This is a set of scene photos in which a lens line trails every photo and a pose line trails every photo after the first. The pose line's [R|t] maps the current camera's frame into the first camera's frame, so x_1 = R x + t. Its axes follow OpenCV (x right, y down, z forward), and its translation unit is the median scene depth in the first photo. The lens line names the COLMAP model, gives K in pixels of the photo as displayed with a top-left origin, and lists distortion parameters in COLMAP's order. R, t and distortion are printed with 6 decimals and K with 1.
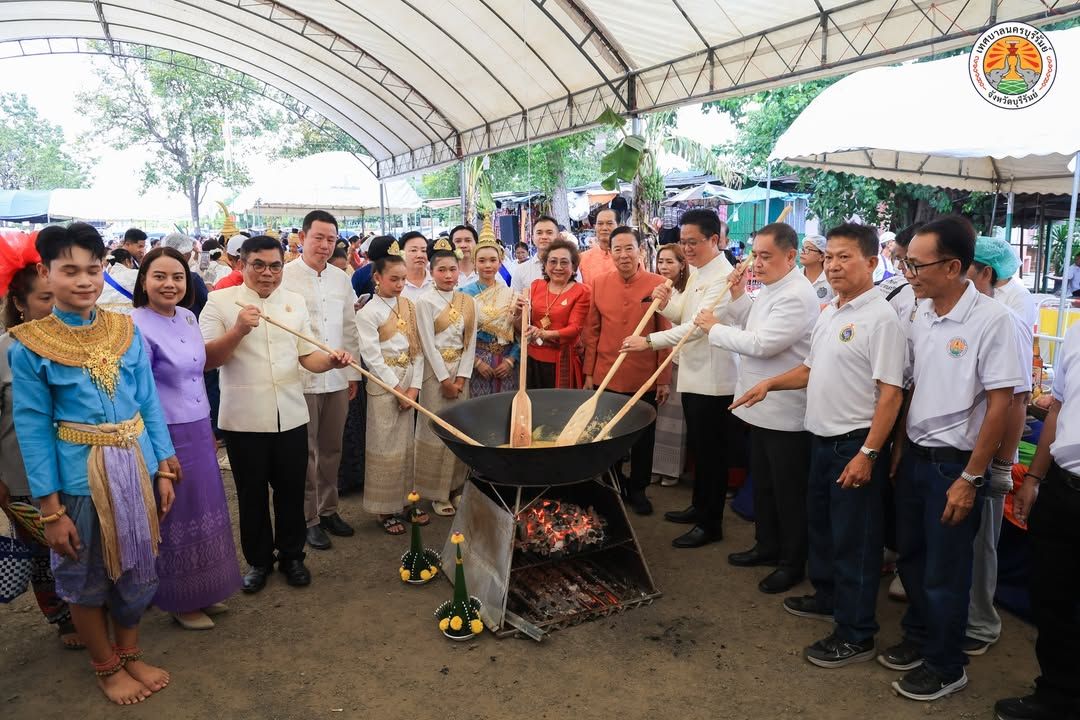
lens RADIAL K [[746.7, 0, 536.7], [0, 746.7, 365.3], [0, 0, 1]] dist [-0.087315, 0.071418]
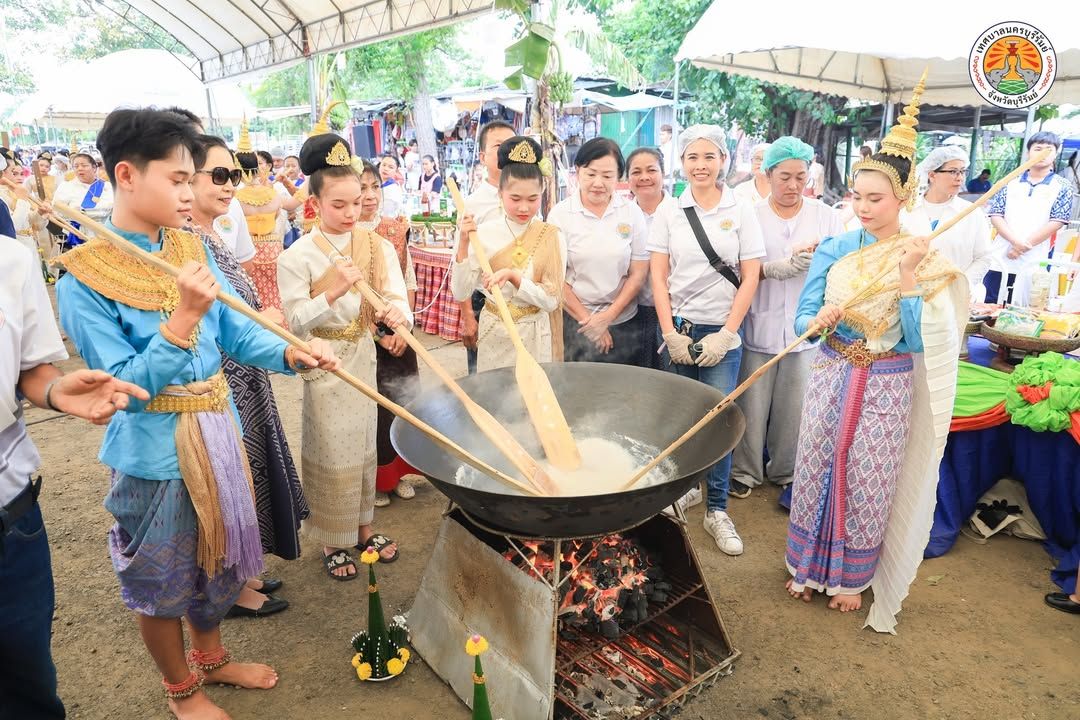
lens RADIAL K [[746.7, 0, 536.7], [0, 746.7, 365.3], [0, 0, 1]] dist [-0.087315, 0.071418]
pose [[0.977994, -0.056697, 0.200780, -0.033314], [0.034484, 0.993059, 0.112452, -0.011457], [-0.205762, -0.103054, 0.973161, 0.086512]]
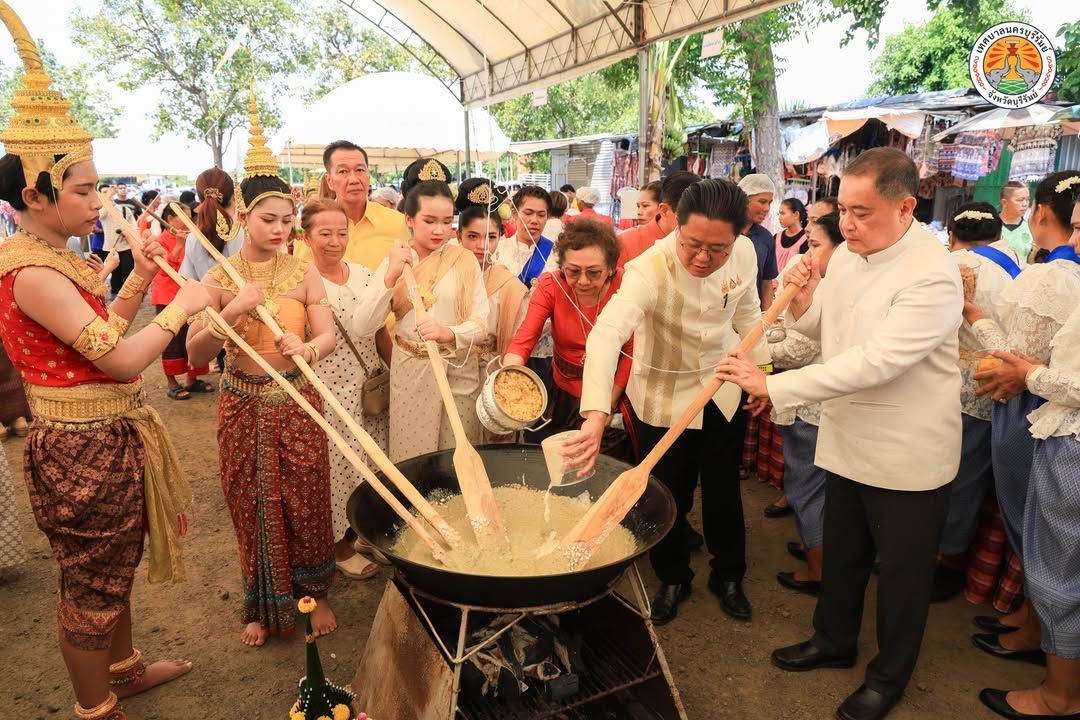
lens RADIAL K [[746.7, 0, 536.7], [0, 746.7, 365.3], [0, 0, 1]] dist [-0.087315, 0.071418]
pose [[0.998792, 0.008235, -0.048439, -0.149107], [-0.005545, 0.998448, 0.055418, -0.069231], [0.048820, -0.055083, 0.997288, 0.426263]]
